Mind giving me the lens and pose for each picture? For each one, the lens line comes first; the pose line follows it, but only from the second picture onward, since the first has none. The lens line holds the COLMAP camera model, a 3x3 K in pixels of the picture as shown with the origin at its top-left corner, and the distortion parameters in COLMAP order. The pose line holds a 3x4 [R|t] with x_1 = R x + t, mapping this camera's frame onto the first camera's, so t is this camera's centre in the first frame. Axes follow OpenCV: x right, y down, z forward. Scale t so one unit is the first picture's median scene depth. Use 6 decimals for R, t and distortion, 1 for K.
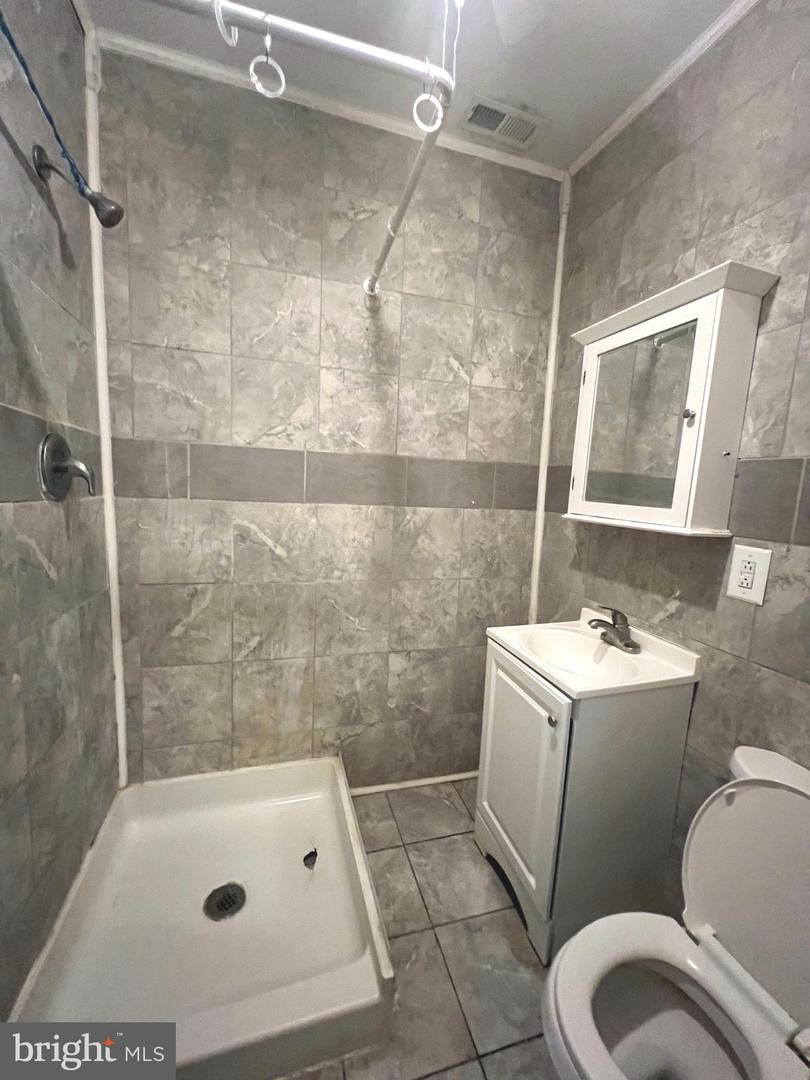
lens RADIAL K [[429.2, 0, 403.6], [0, 429.2, 538.5], [0, 0, 1]] dist [0.000652, 0.000441]
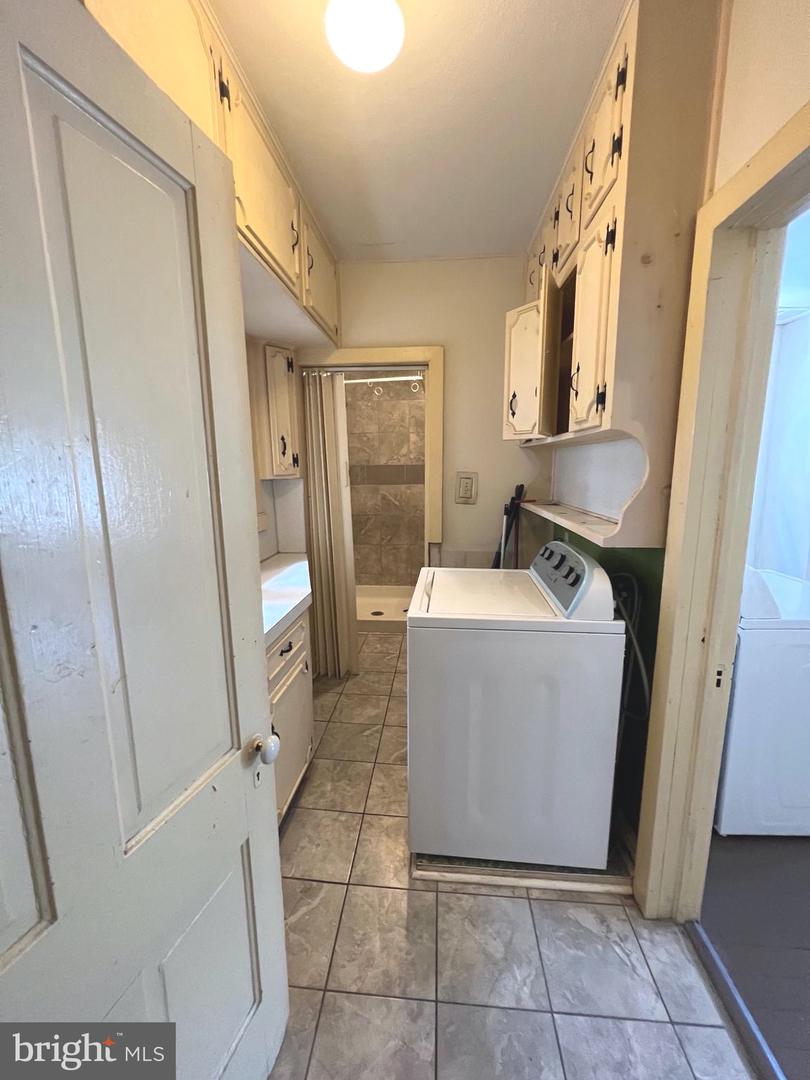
lens RADIAL K [[429.2, 0, 405.3], [0, 429.2, 539.5], [0, 0, 1]] dist [0.000652, 0.000441]
pose [[0.932908, 0.001282, -0.360111, 0.734740], [0.011105, 0.999416, 0.032328, 0.173430], [0.359942, -0.034158, 0.932349, -1.500809]]
